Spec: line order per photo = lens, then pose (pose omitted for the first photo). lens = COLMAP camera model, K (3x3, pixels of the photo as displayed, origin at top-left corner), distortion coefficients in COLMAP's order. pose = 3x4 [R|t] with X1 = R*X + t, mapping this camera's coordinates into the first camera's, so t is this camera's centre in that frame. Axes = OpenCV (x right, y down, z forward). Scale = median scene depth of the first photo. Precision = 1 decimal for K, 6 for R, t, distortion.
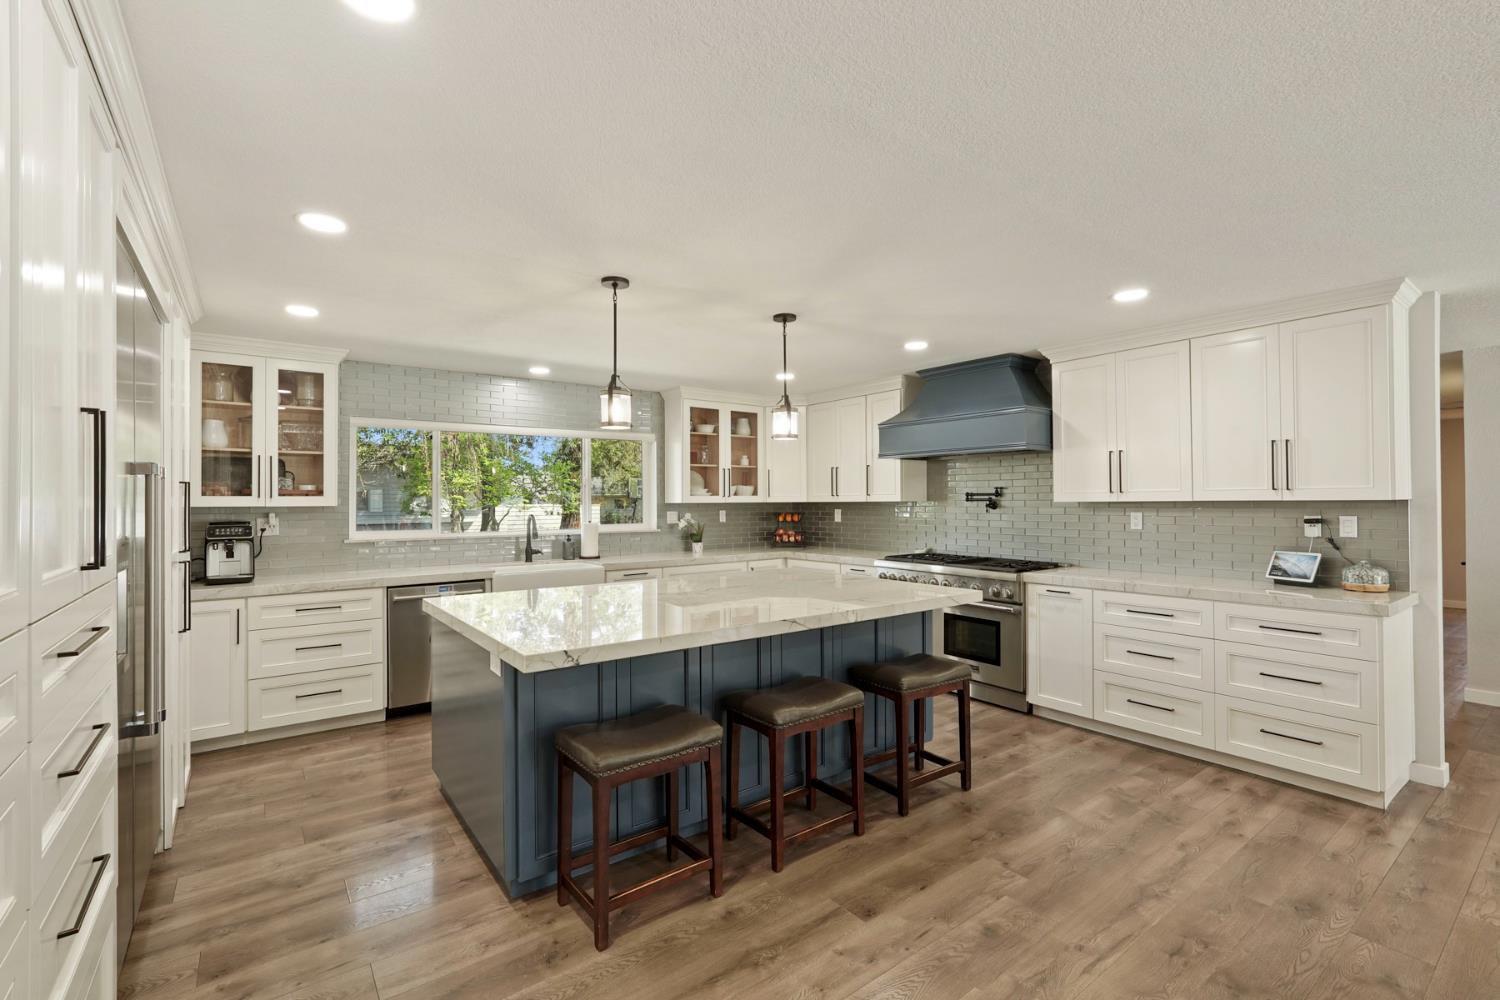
lens RADIAL K [[668.4, 0, 754.9], [0, 668.4, 498.6], [0, 0, 1]] dist [-0.005642, 0.001606]
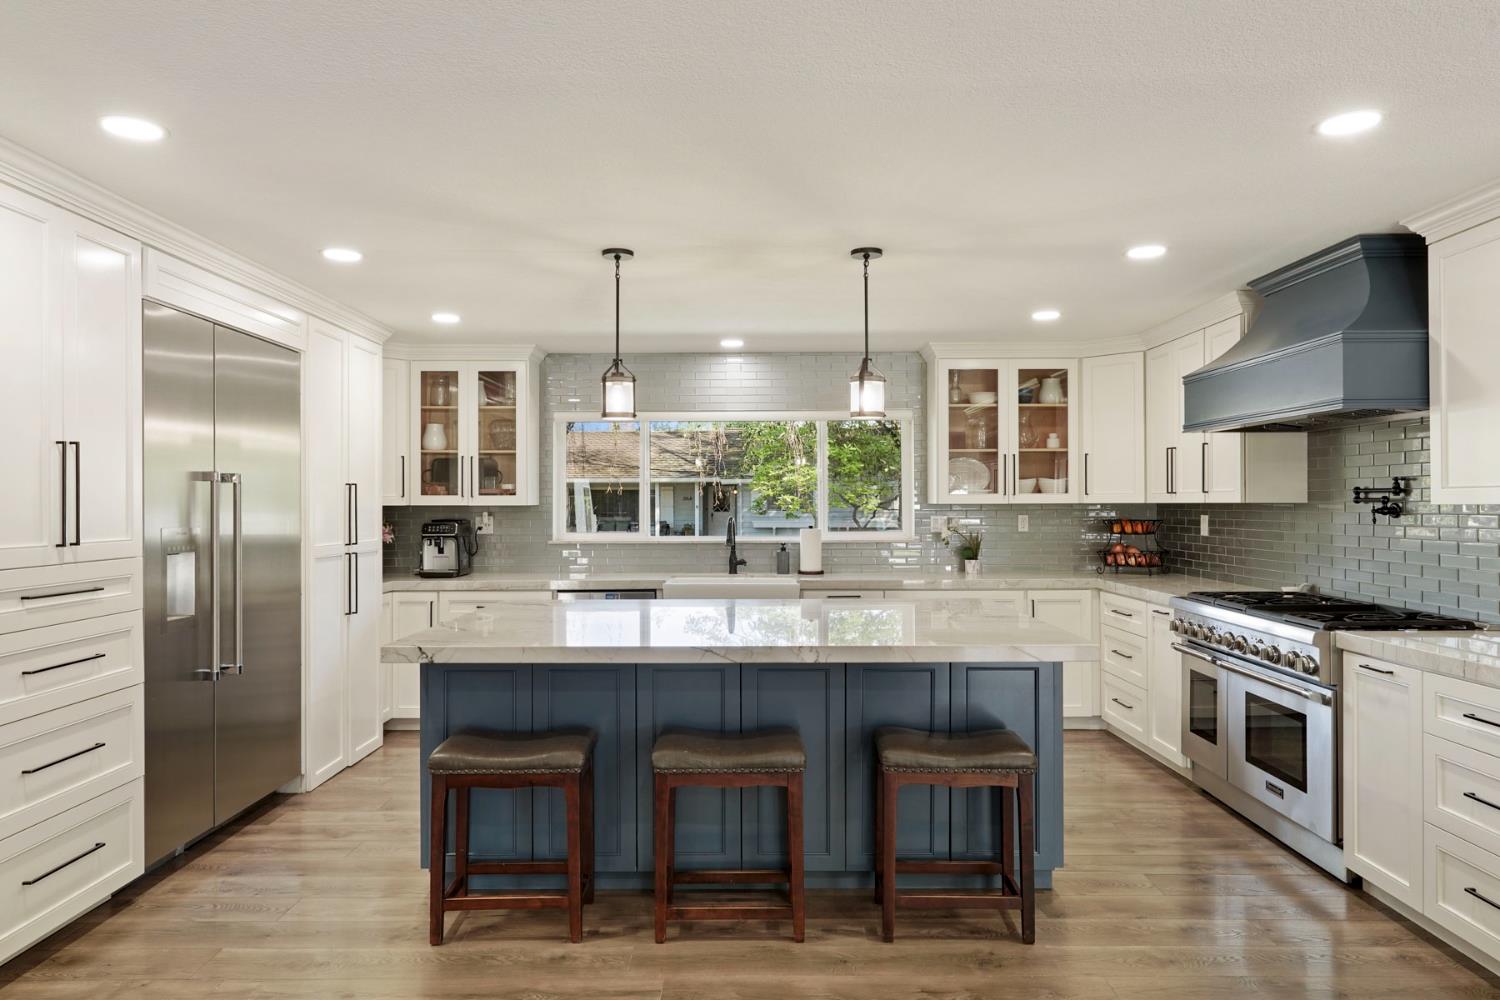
lens RADIAL K [[981.0, 0, 755.8], [0, 981.0, 500.4], [0, 0, 1]] dist [0.002340, -0.001876]
pose [[0.797632, 0.002271, -0.603141, 0.428390], [0.000484, 0.999990, 0.004405, -0.001980], [0.603145, -0.003805, 0.797623, 0.043387]]
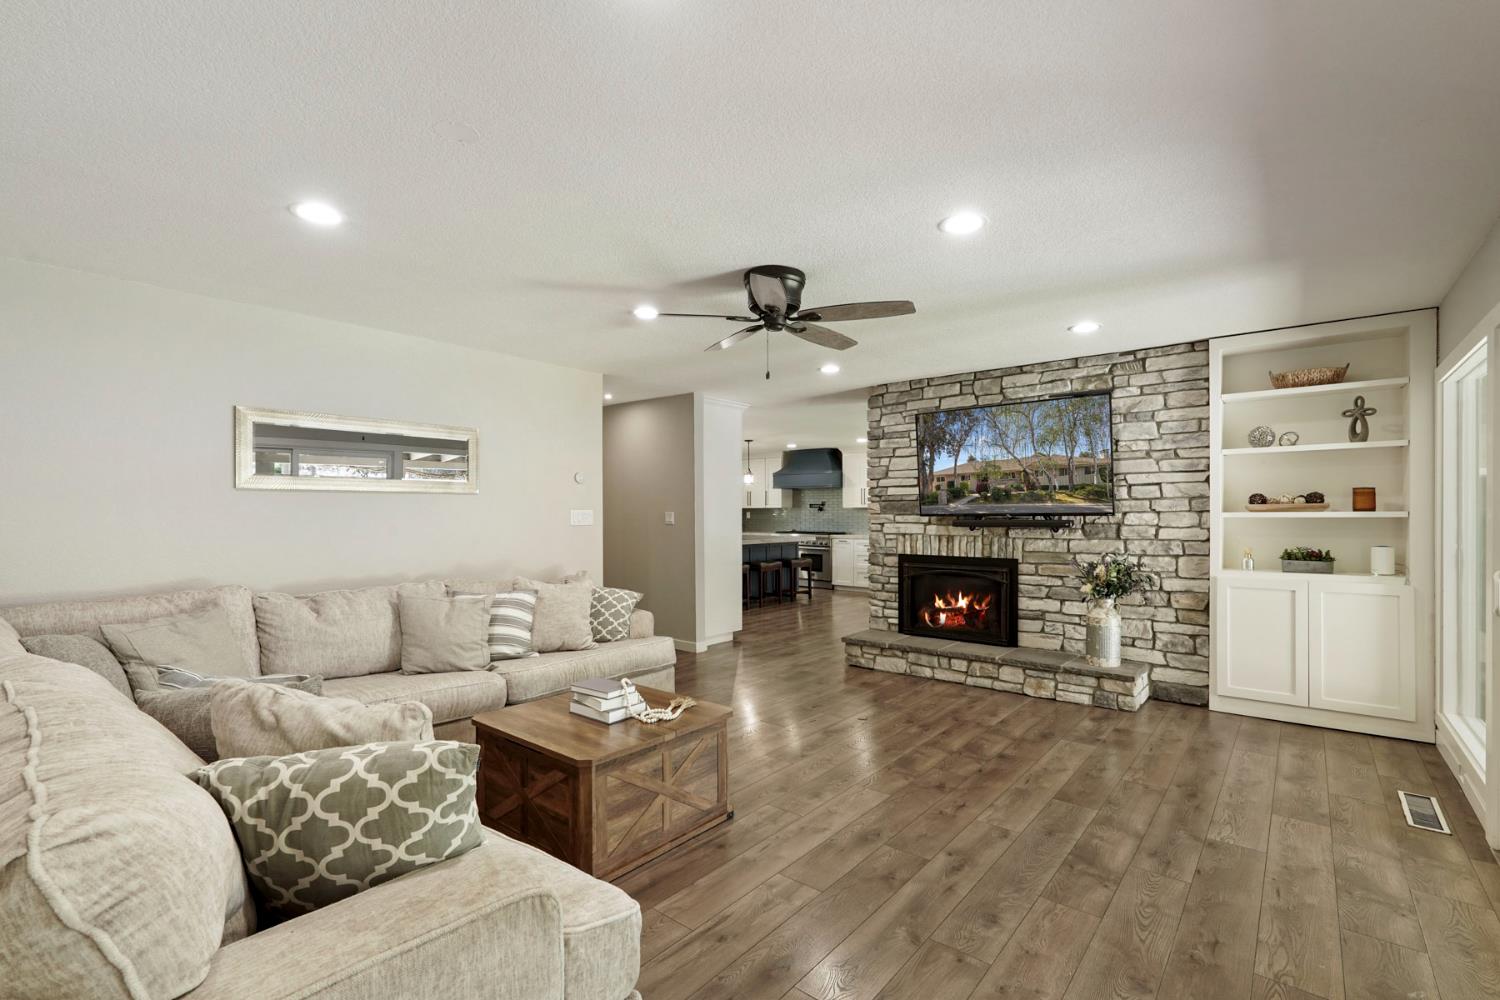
lens RADIAL K [[668.4, 0, 762.2], [0, 668.4, 506.0], [0, 0, 1]] dist [-0.005642, 0.001606]
pose [[0.970729, 0.005963, 0.240105, -0.403328], [-0.004551, 0.999969, -0.006434, 0.013939], [-0.240136, 0.005153, 0.970726, -1.221308]]
